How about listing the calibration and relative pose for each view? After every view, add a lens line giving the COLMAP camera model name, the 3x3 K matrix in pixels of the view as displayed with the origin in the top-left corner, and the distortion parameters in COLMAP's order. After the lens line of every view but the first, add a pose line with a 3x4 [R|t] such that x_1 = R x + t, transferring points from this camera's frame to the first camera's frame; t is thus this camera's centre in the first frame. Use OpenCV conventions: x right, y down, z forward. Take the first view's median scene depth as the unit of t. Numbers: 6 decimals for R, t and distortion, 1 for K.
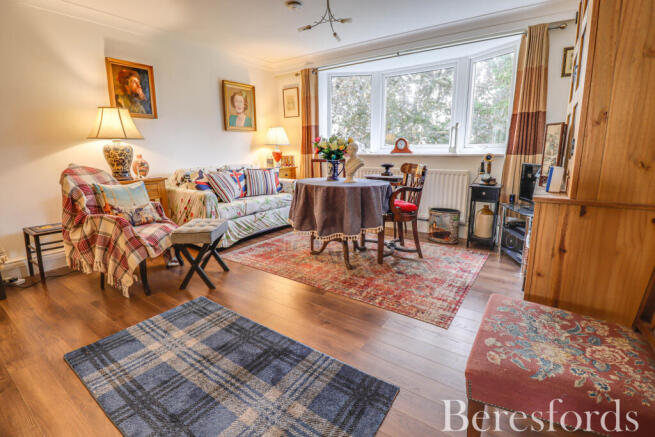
lens RADIAL K [[298.7, 0, 327.5], [0, 298.7, 218.5], [0, 0, 1]] dist [-0.000561, -0.011340]
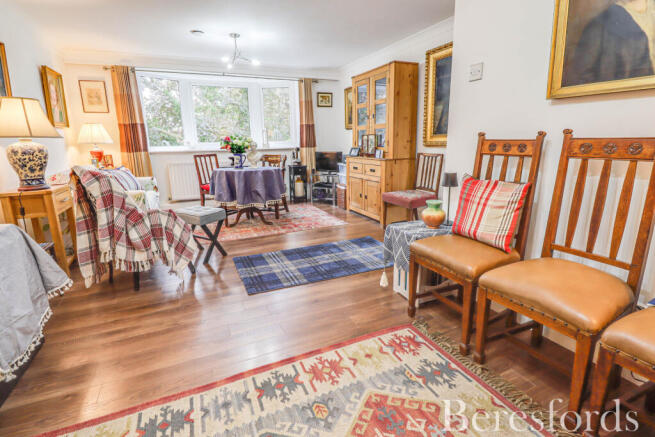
lens RADIAL K [[320.9, 0, 328.6], [0, 320.9, 207.1], [0, 0, 1]] dist [-0.002164, -0.015740]
pose [[0.505467, -0.176425, 0.844616, -1.009830], [0.207143, 0.975058, 0.079705, 0.013492], [-0.837612, 0.134668, 0.529405, -0.093200]]
